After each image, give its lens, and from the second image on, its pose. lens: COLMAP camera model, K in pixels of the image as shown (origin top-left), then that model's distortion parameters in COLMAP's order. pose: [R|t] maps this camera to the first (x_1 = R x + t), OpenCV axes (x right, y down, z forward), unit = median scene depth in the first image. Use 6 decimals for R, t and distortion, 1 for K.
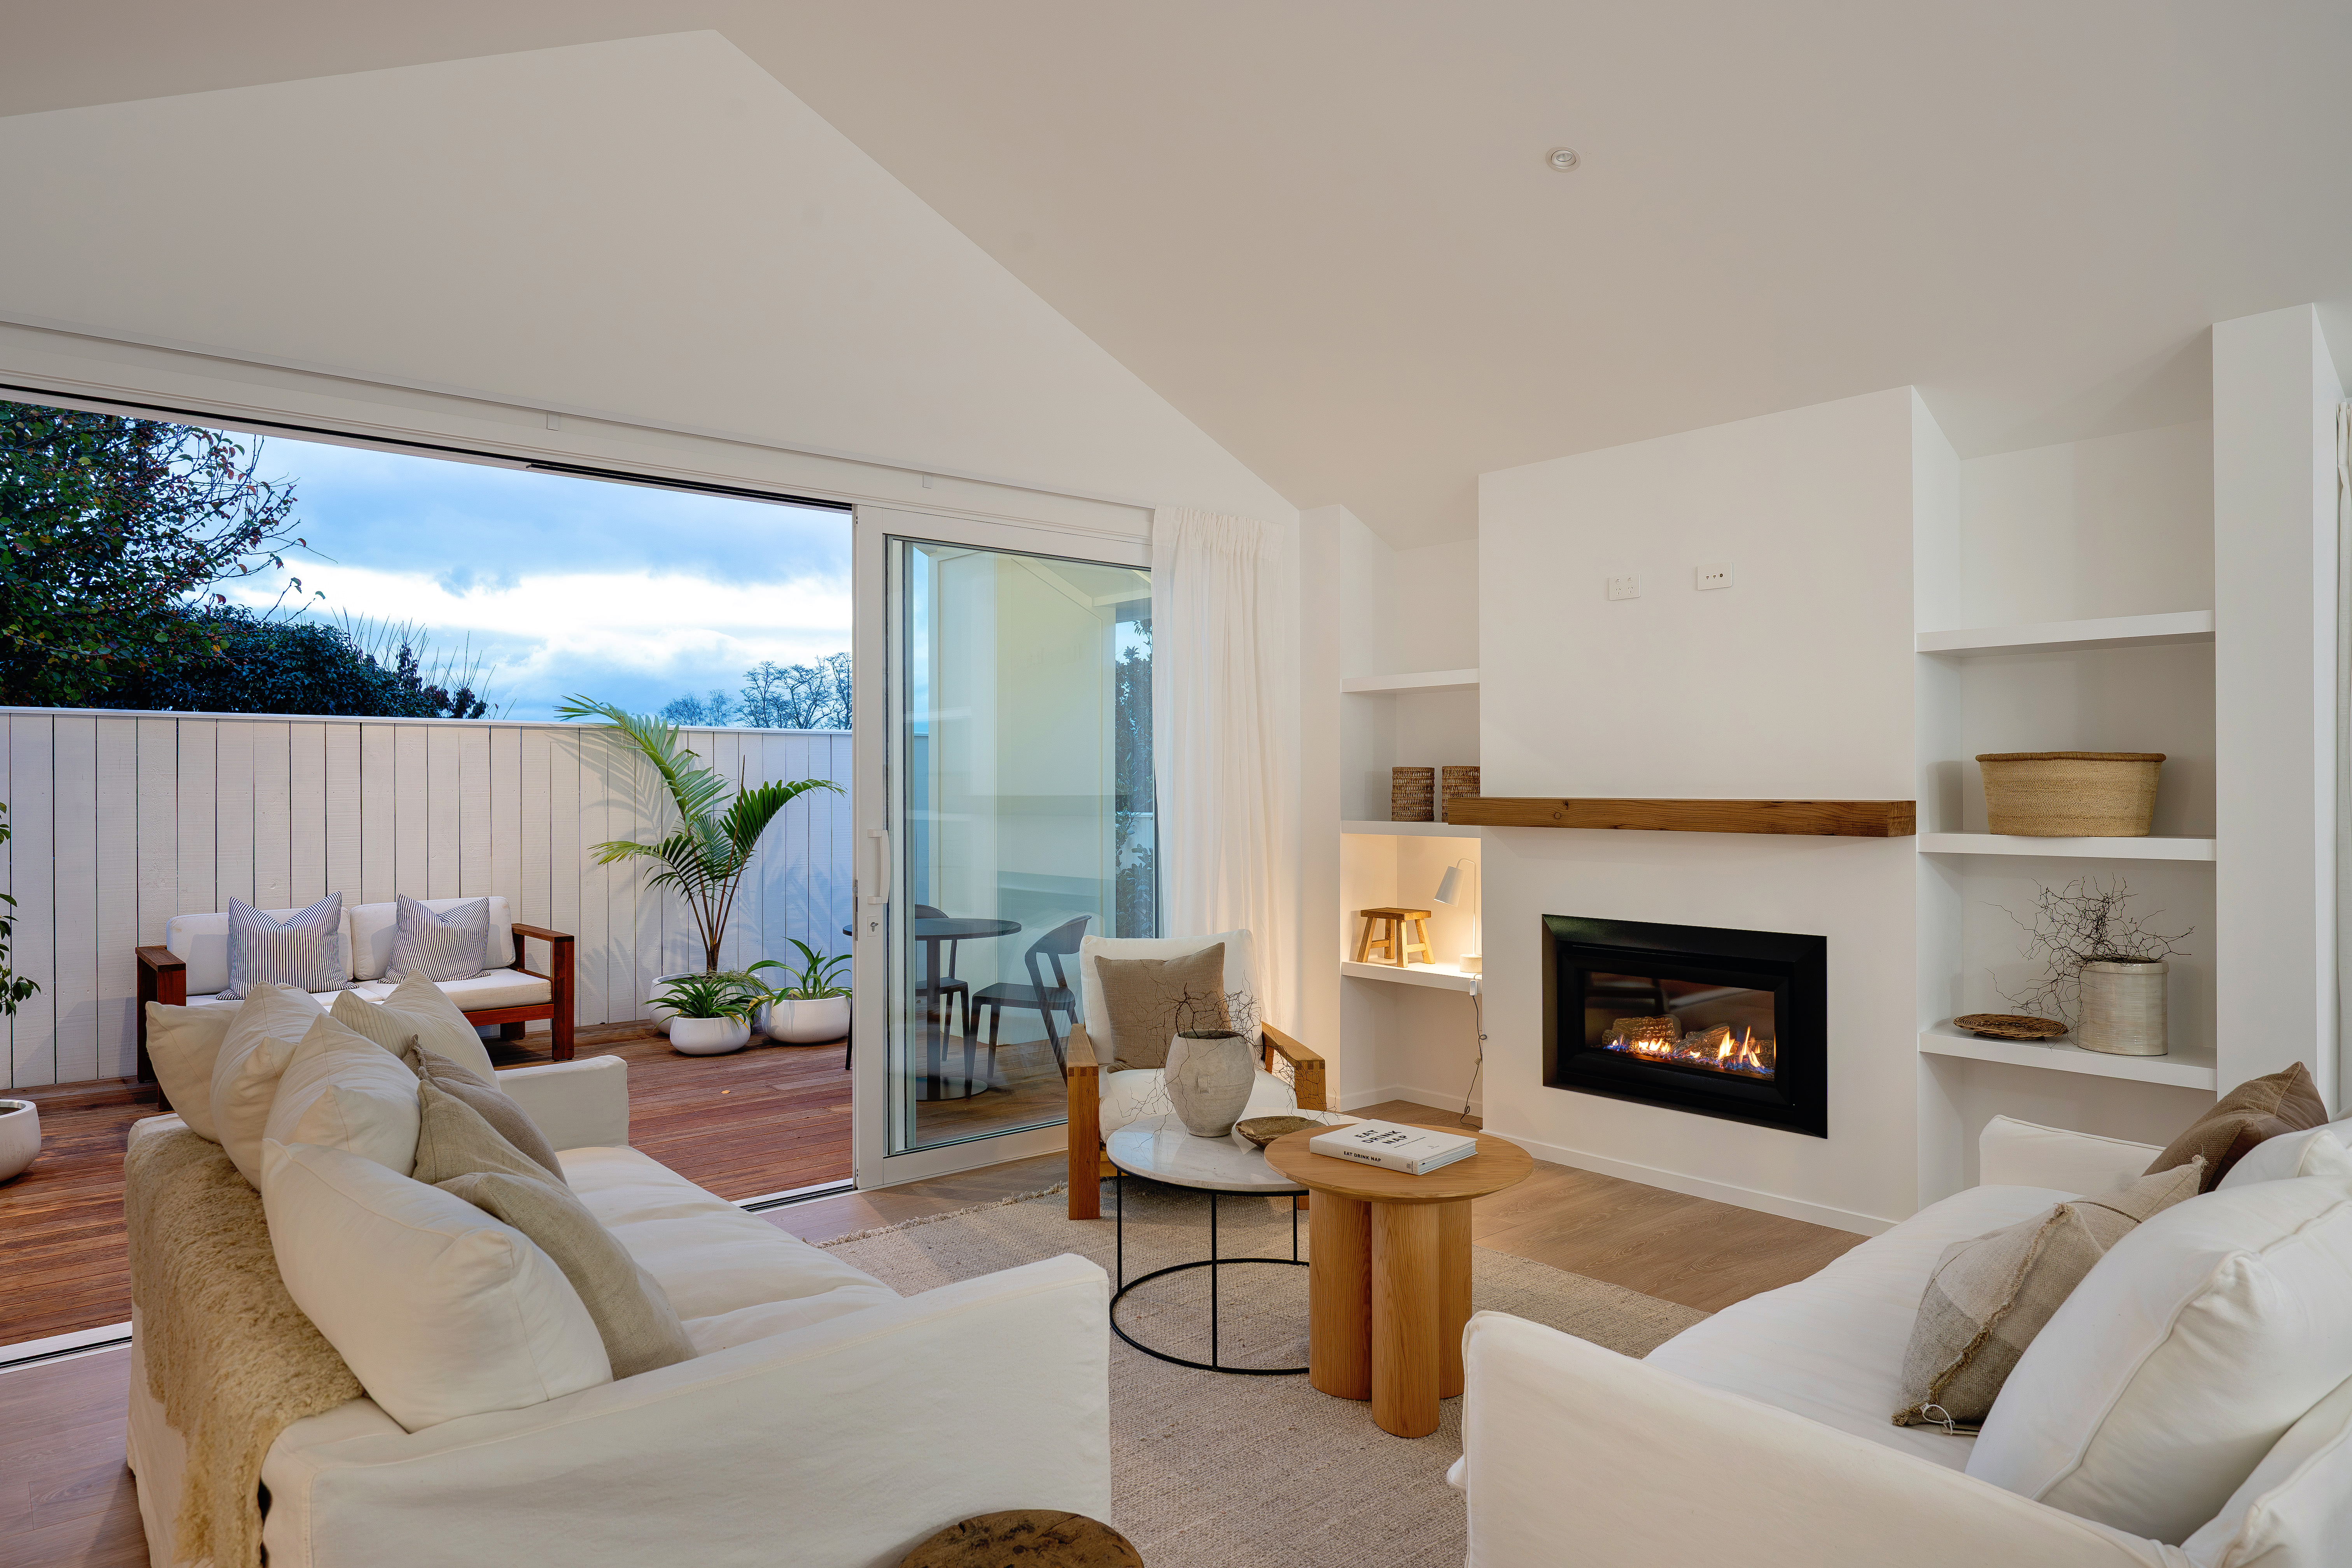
lens RADIAL K [[1422.6, 0, 1176.0], [0, 1422.6, 784.0], [0, 0, 1]] dist [-0.002109, -0.000794]
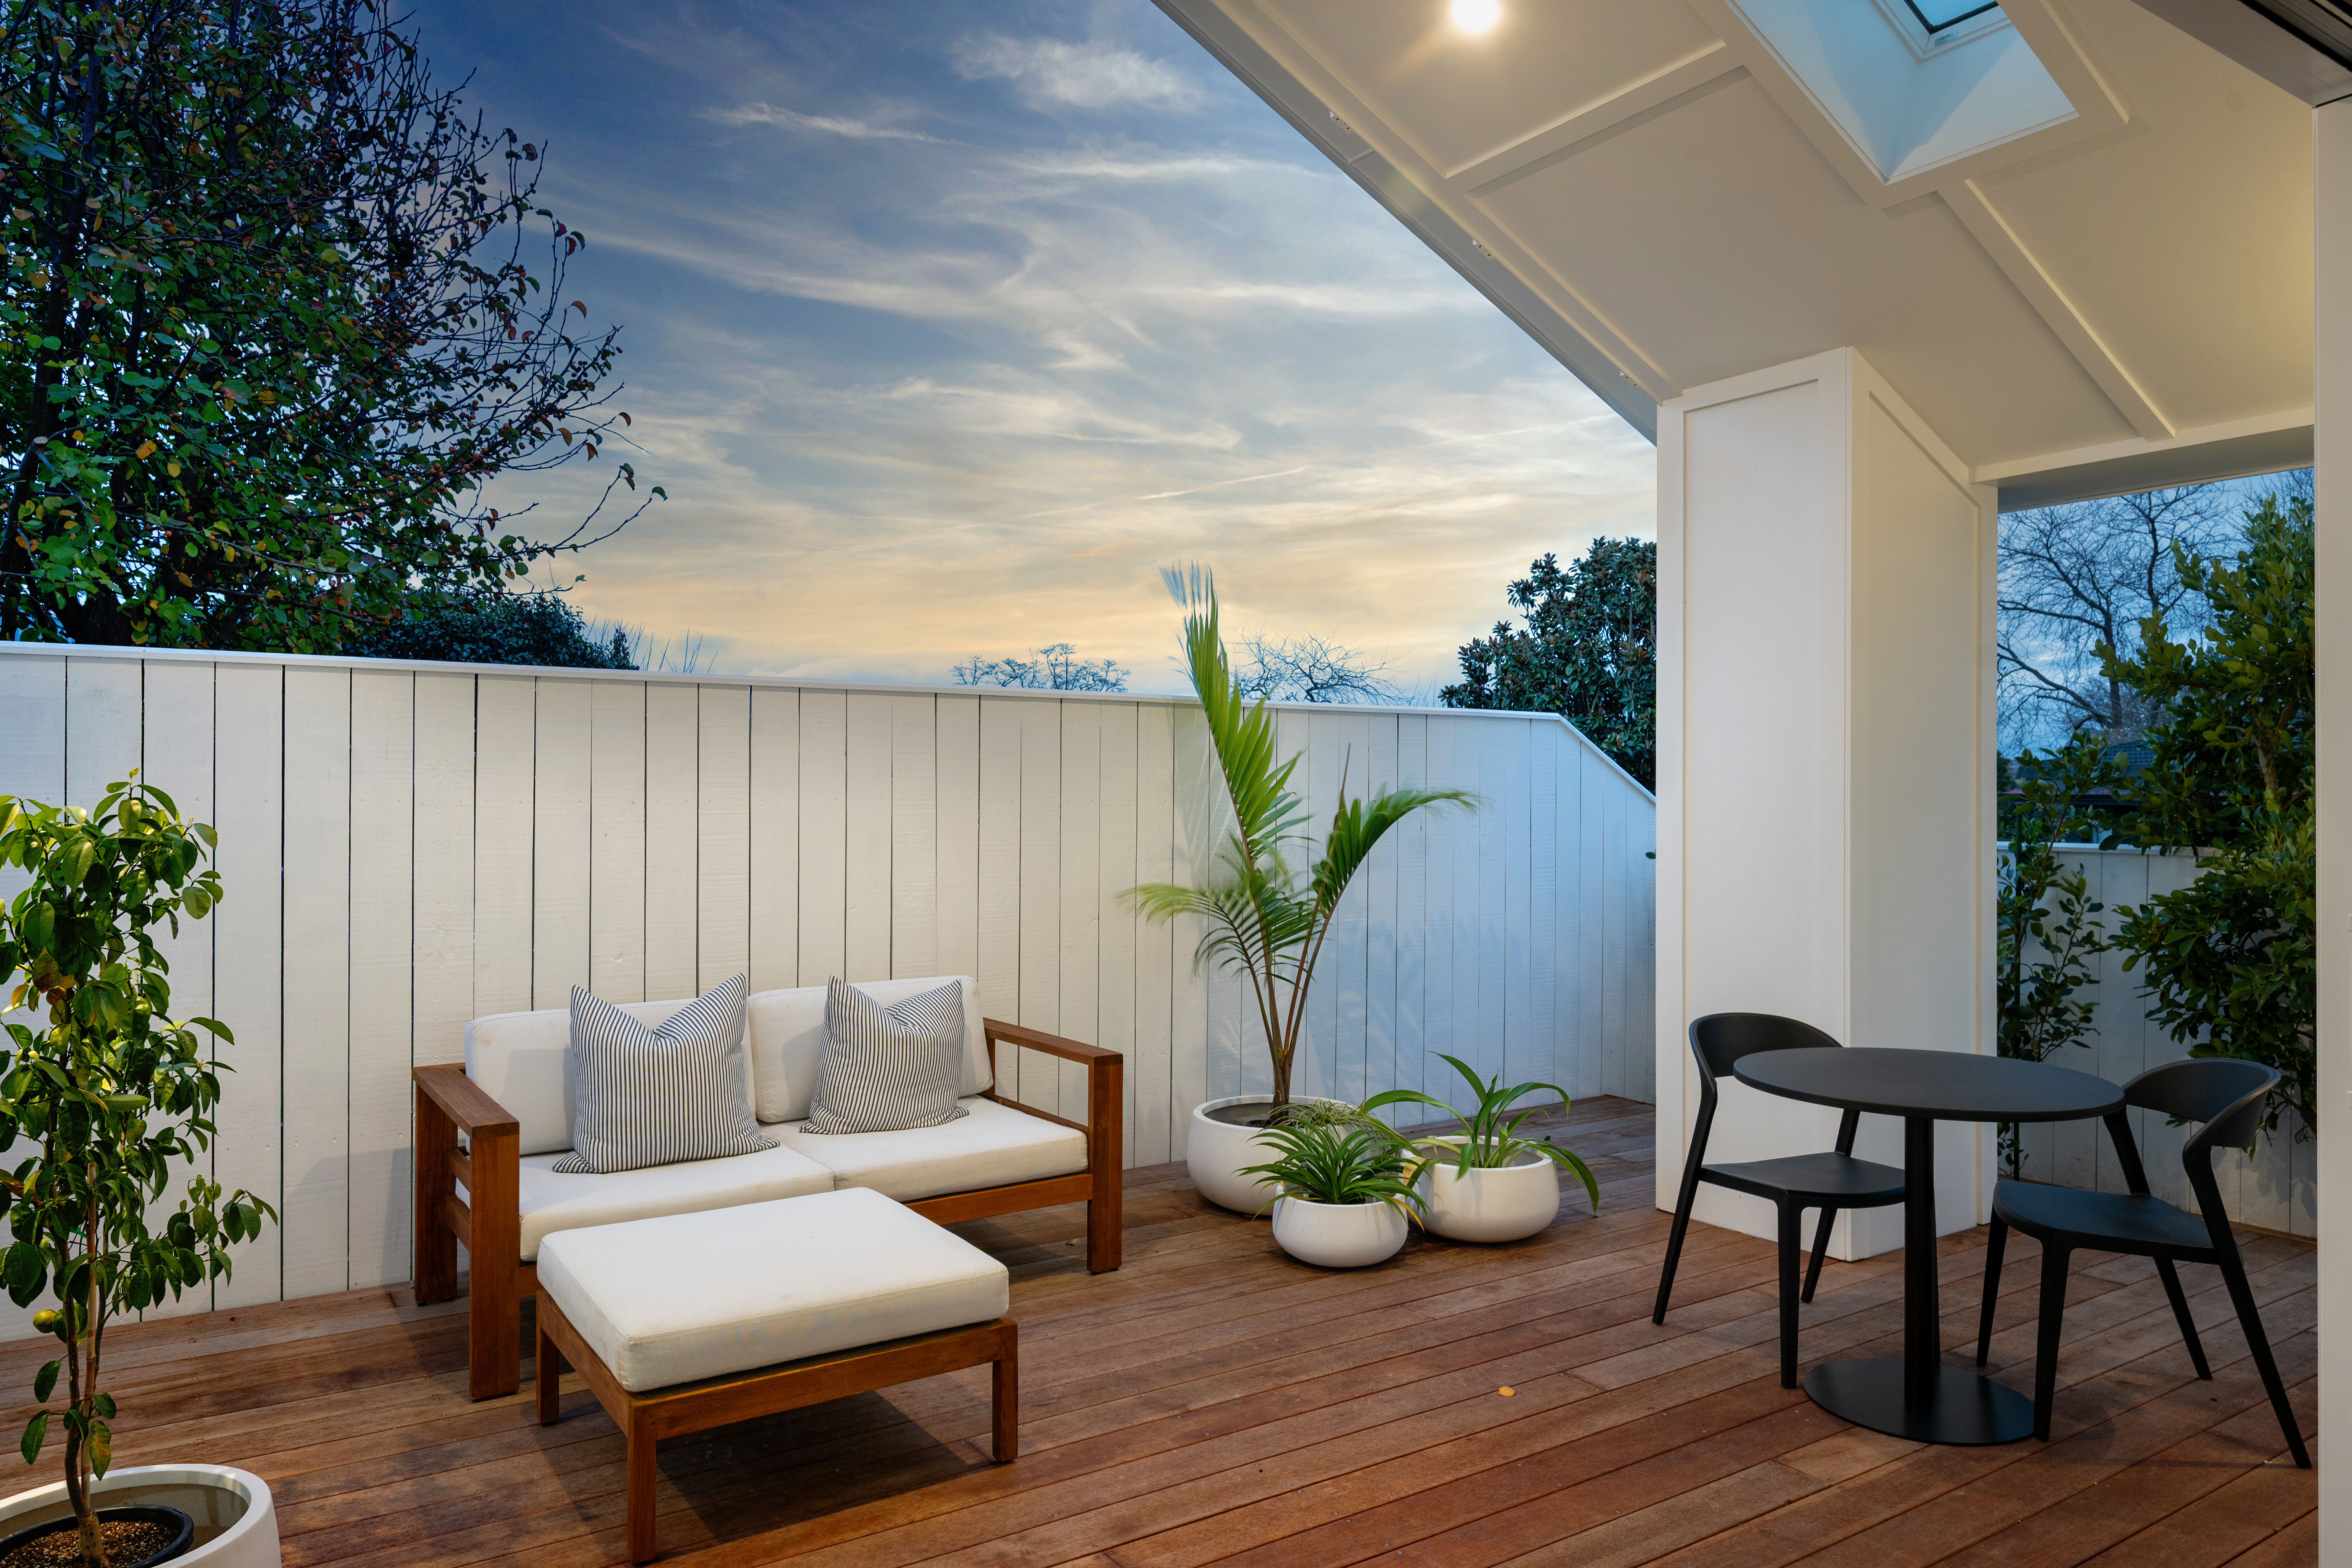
lens RADIAL K [[1516.8, 0, 1176.0], [0, 1516.8, 784.0], [0, 0, 1]] dist [0.008610, 0.001003]
pose [[0.993098, 0.006683, -0.117093, -0.320353], [-0.007316, 0.999961, -0.004978, 0.000774], [0.117056, 0.005801, 0.993108, 0.382816]]
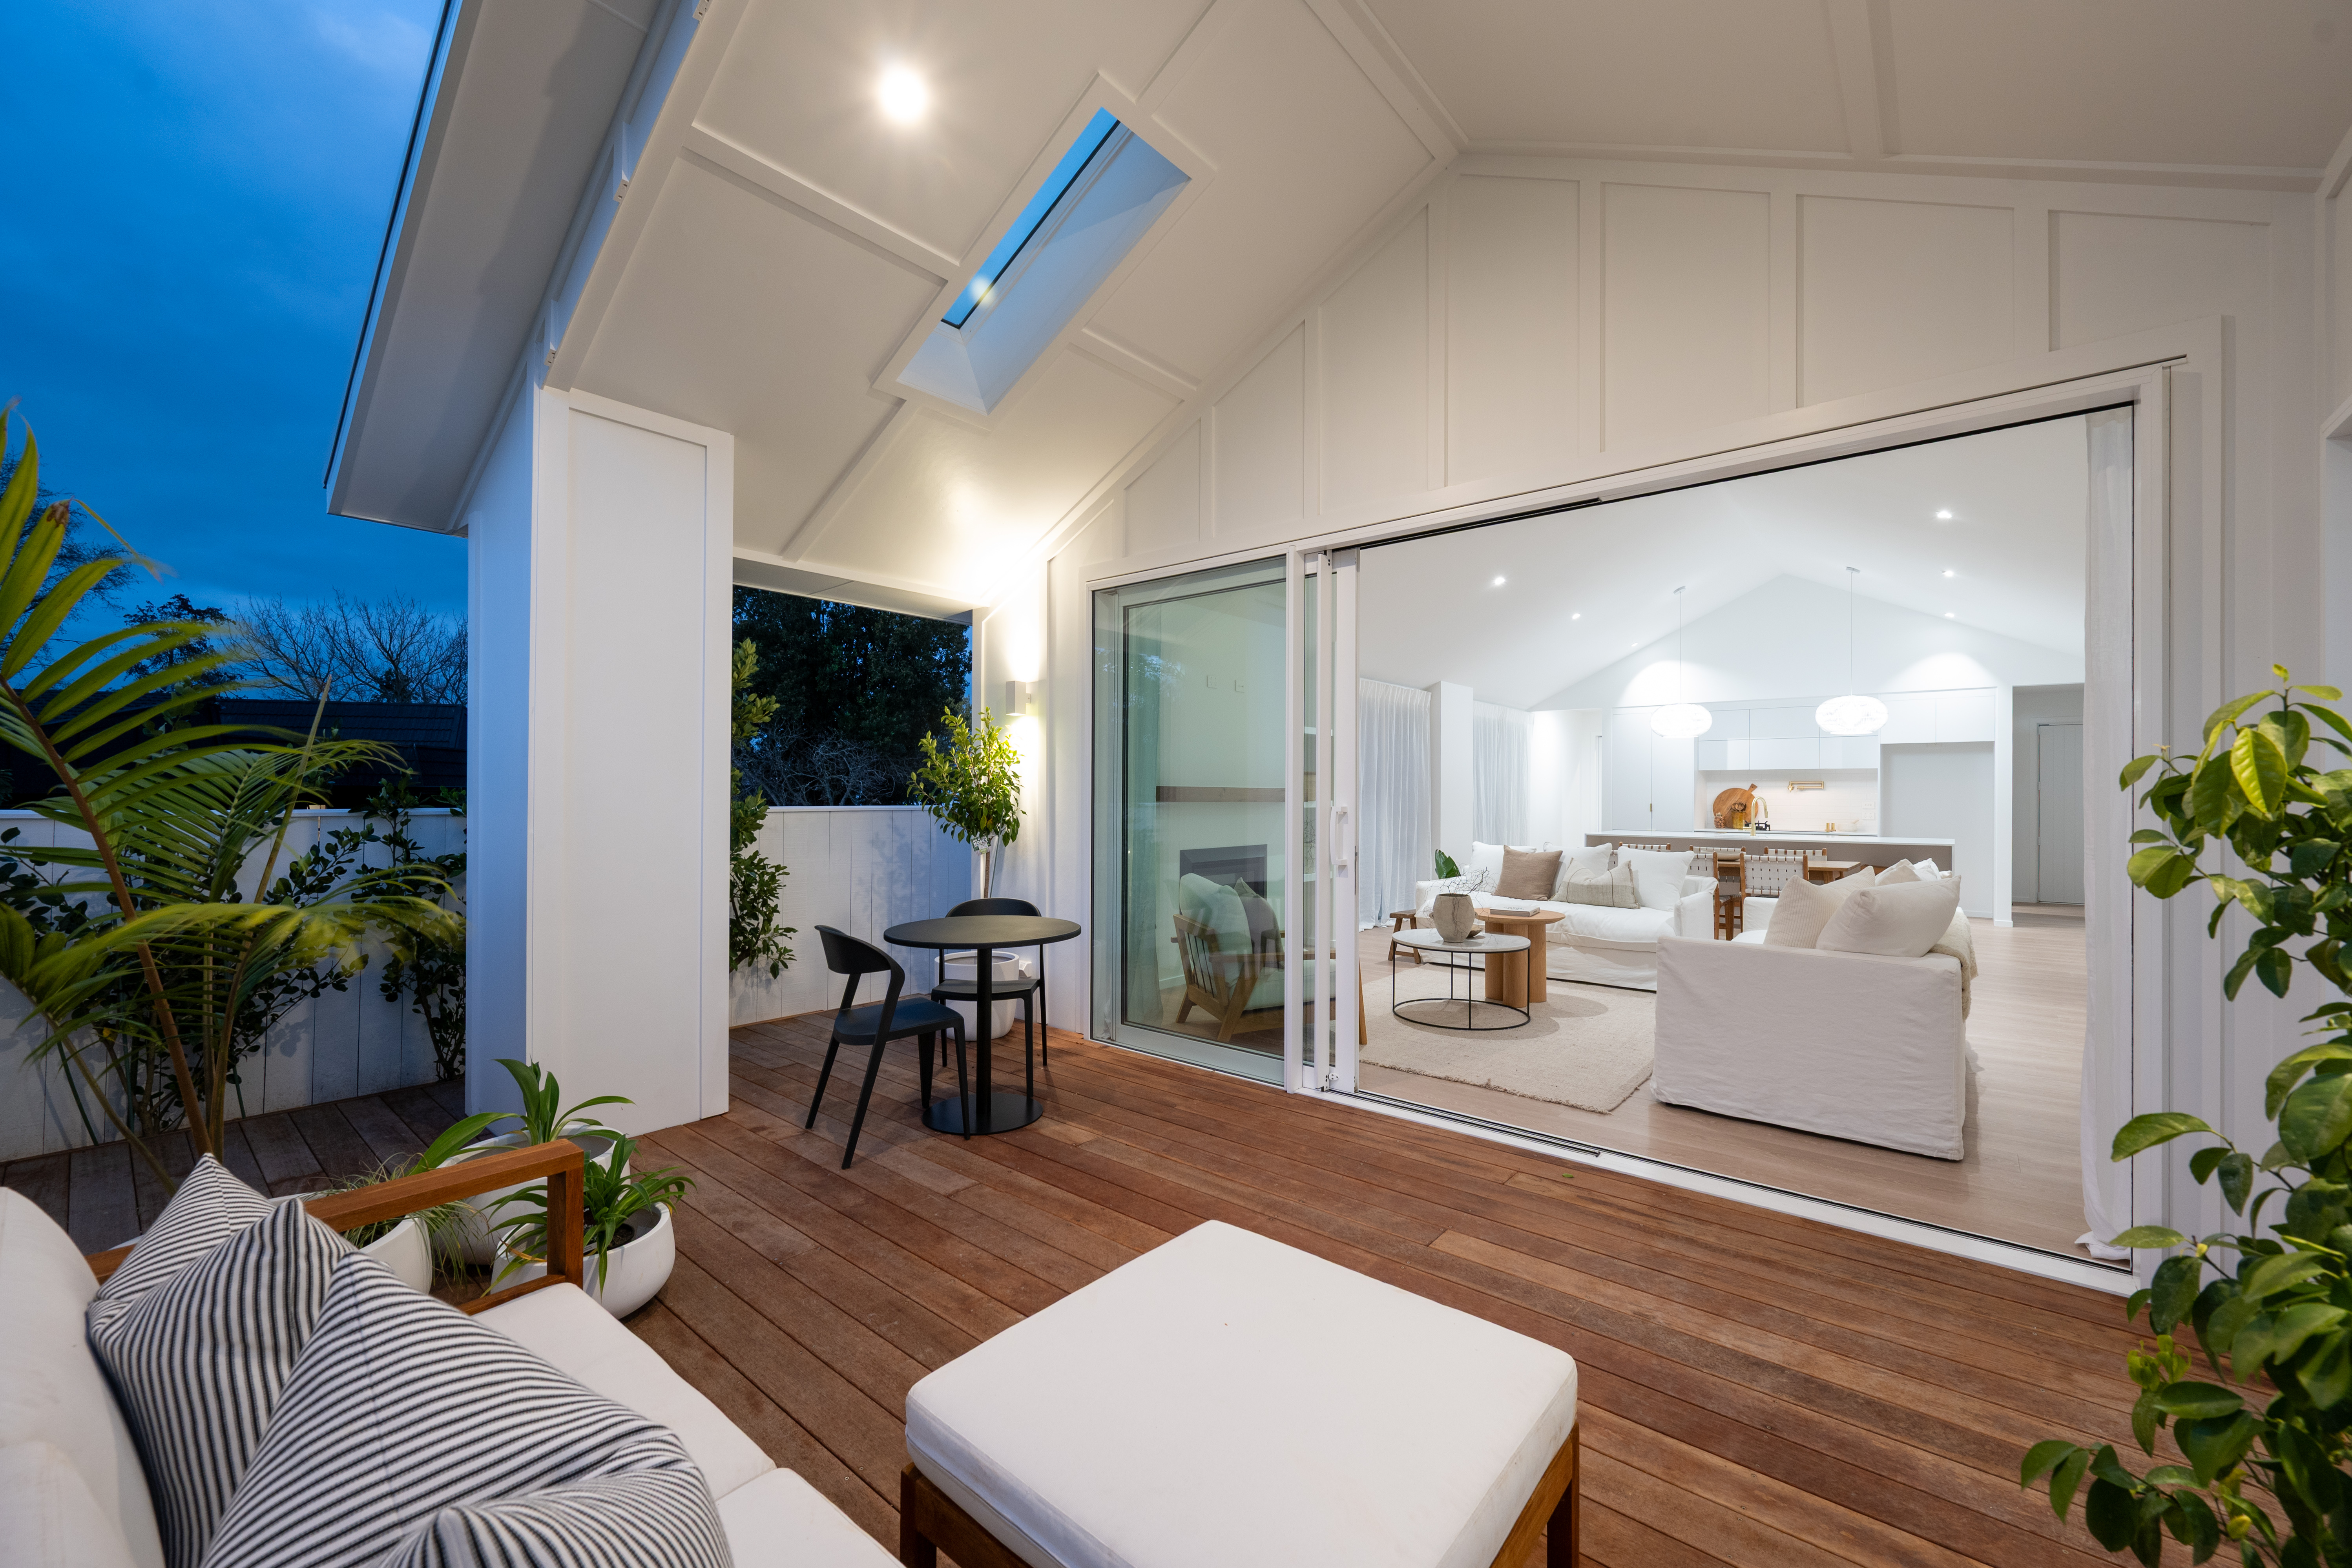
lens RADIAL K [[942.7, 0, 1176.0], [0, 942.7, 784.0], [0, 0, 1]] dist [-0.001052, -0.000067]
pose [[-0.157959, 0.010018, 0.987395, -0.693241], [-0.004287, 0.999932, -0.010831, 0.007392], [-0.987436, -0.005944, -0.157906, 0.860903]]
